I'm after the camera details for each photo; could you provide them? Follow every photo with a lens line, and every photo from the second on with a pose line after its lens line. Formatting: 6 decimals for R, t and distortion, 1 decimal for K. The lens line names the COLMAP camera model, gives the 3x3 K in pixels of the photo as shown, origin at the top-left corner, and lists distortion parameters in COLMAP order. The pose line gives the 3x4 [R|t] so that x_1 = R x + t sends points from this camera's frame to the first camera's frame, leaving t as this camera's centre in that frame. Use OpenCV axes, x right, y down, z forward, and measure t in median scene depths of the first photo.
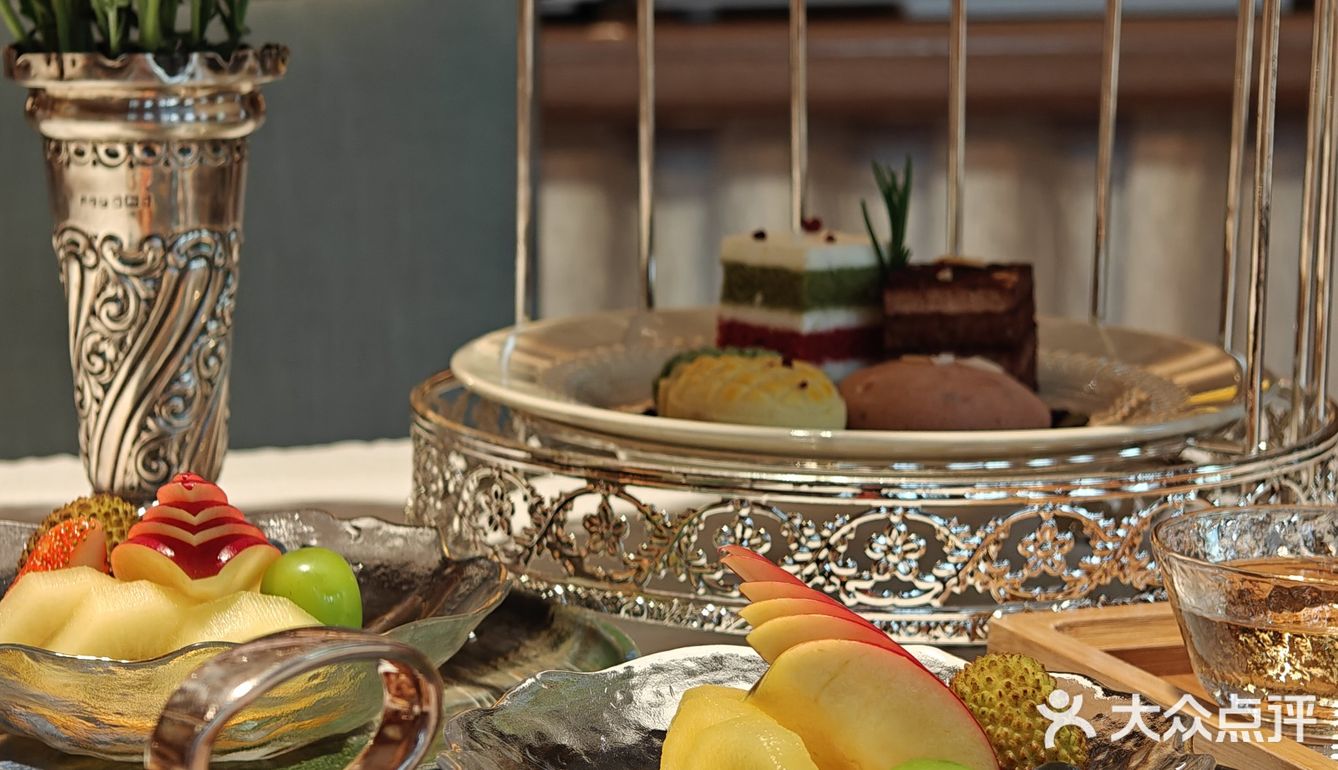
lens RADIAL K [[4045.2, 0, 672.2], [0, 4045.2, 387.1], [0, 0, 1]] dist [0.087193, 0.000000]
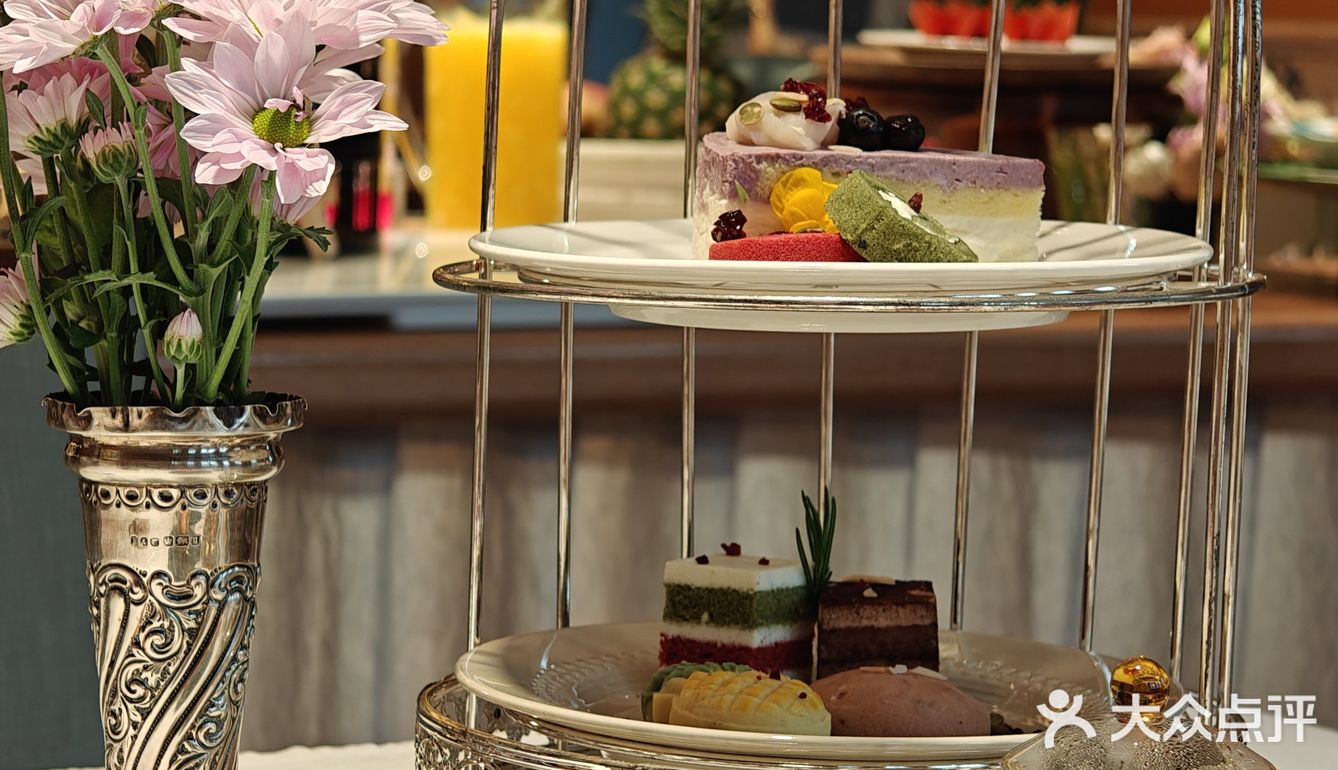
lens RADIAL K [[4045.2, 0, 667.4], [0, 4045.2, 383.4], [0, 0, 1]] dist [0.087193, 0.000000]
pose [[0.969094, -0.005823, 0.246621, -0.275321], [0.022347, 0.997683, -0.064254, -0.015333], [-0.245676, 0.067780, 0.966979, -0.084665]]
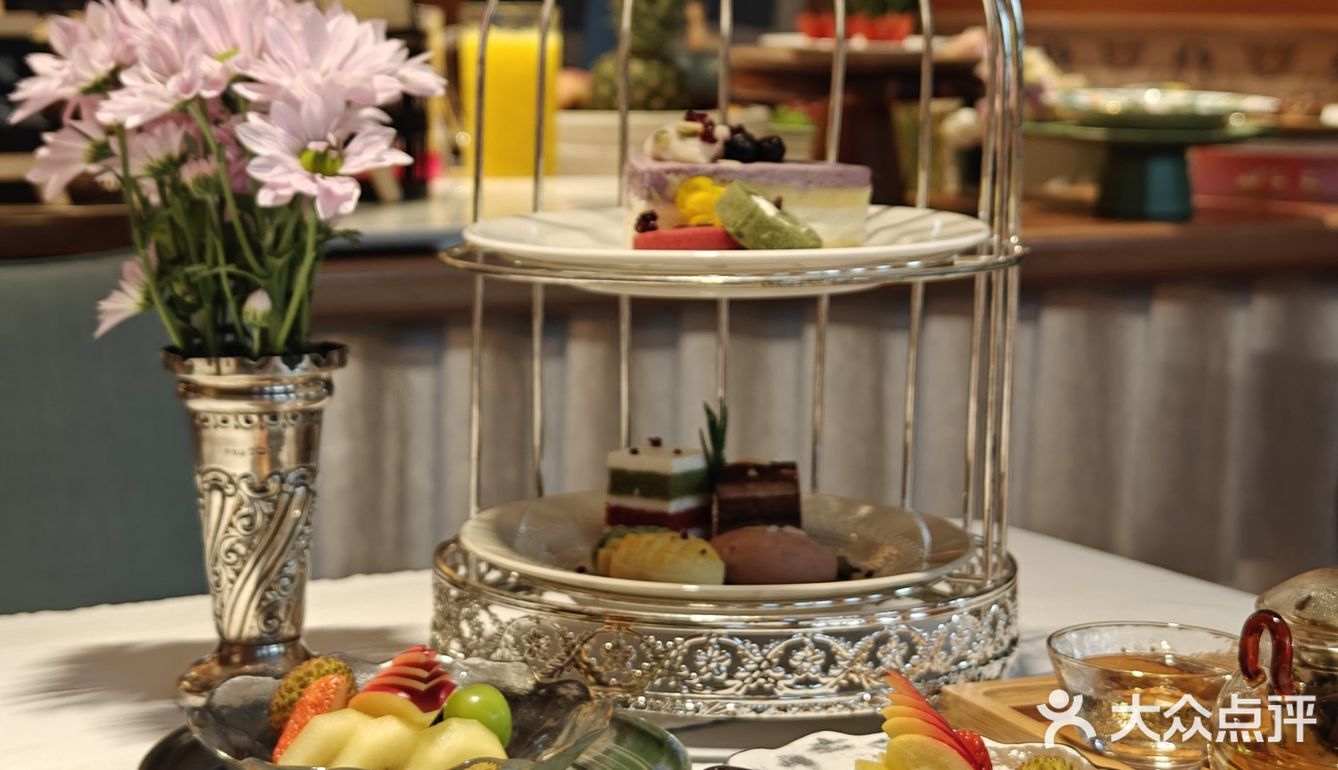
lens RADIAL K [[2706.0, 0, 664.4], [0, 2706.0, 363.1], [0, 0, 1]] dist [0.187230, 0.000000]
pose [[0.967787, -0.032287, 0.249693, -0.241720], [0.038608, 0.999045, -0.020458, -0.052485], [-0.248794, 0.029439, 0.968109, -0.032689]]
